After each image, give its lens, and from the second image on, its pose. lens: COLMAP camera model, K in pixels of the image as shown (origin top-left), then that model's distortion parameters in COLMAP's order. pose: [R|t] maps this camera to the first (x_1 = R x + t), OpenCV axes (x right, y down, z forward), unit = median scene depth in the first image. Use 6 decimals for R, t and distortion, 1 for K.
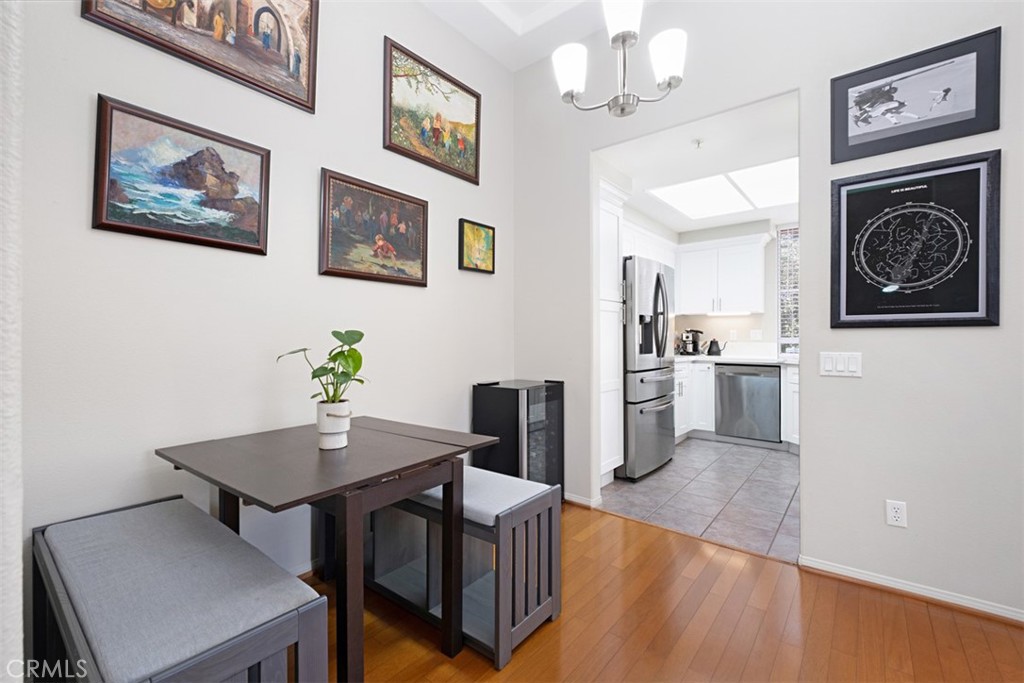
lens RADIAL K [[439.4, 0, 512.9], [0, 439.4, 336.6], [0, 0, 1]] dist [0.008579, -0.005259]
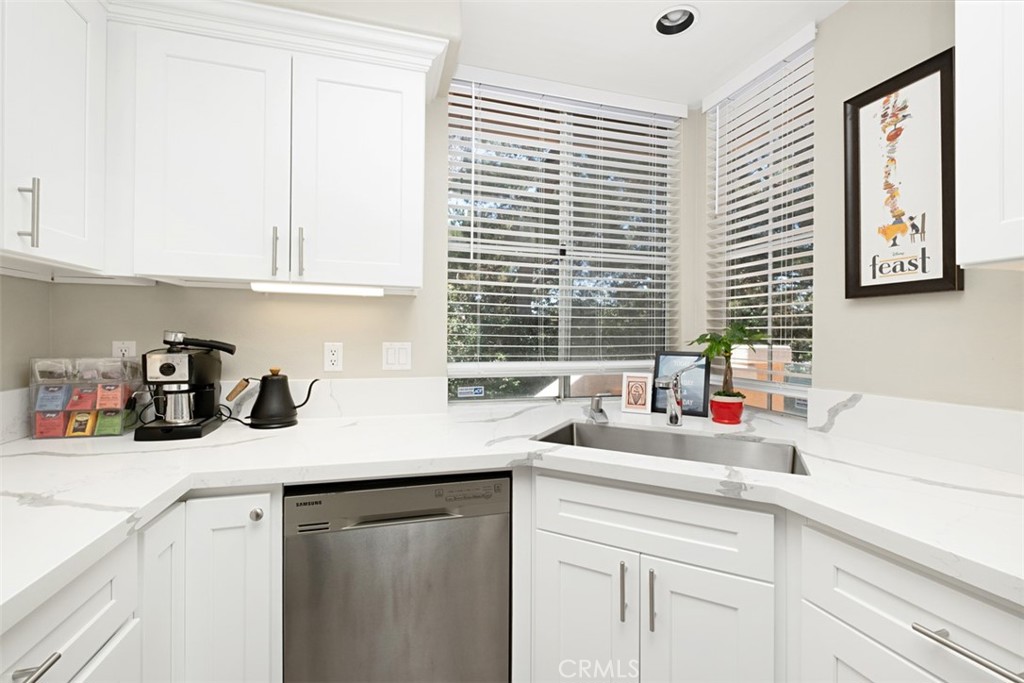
lens RADIAL K [[439.4, 0, 512.9], [0, 439.4, 336.6], [0, 0, 1]] dist [0.008579, -0.005259]
pose [[0.577565, 0.003402, 0.816337, 0.457311], [-0.008843, 0.999959, 0.002090, -0.030206], [-0.816297, -0.008426, 0.577572, 1.036933]]
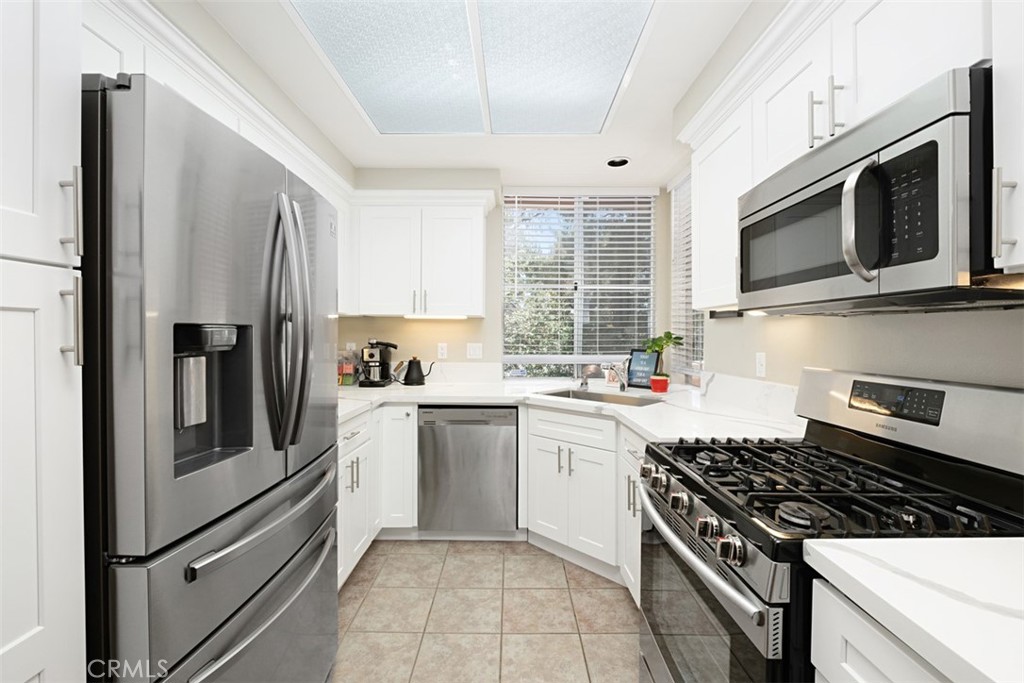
lens RADIAL K [[439.4, 0, 512.9], [0, 439.4, 336.6], [0, 0, 1]] dist [0.008579, -0.005259]
pose [[0.778362, -0.001944, 0.627813, 0.271935], [-0.003869, 0.999961, 0.007892, -0.043369], [-0.627804, -0.008571, 0.778324, 0.660886]]
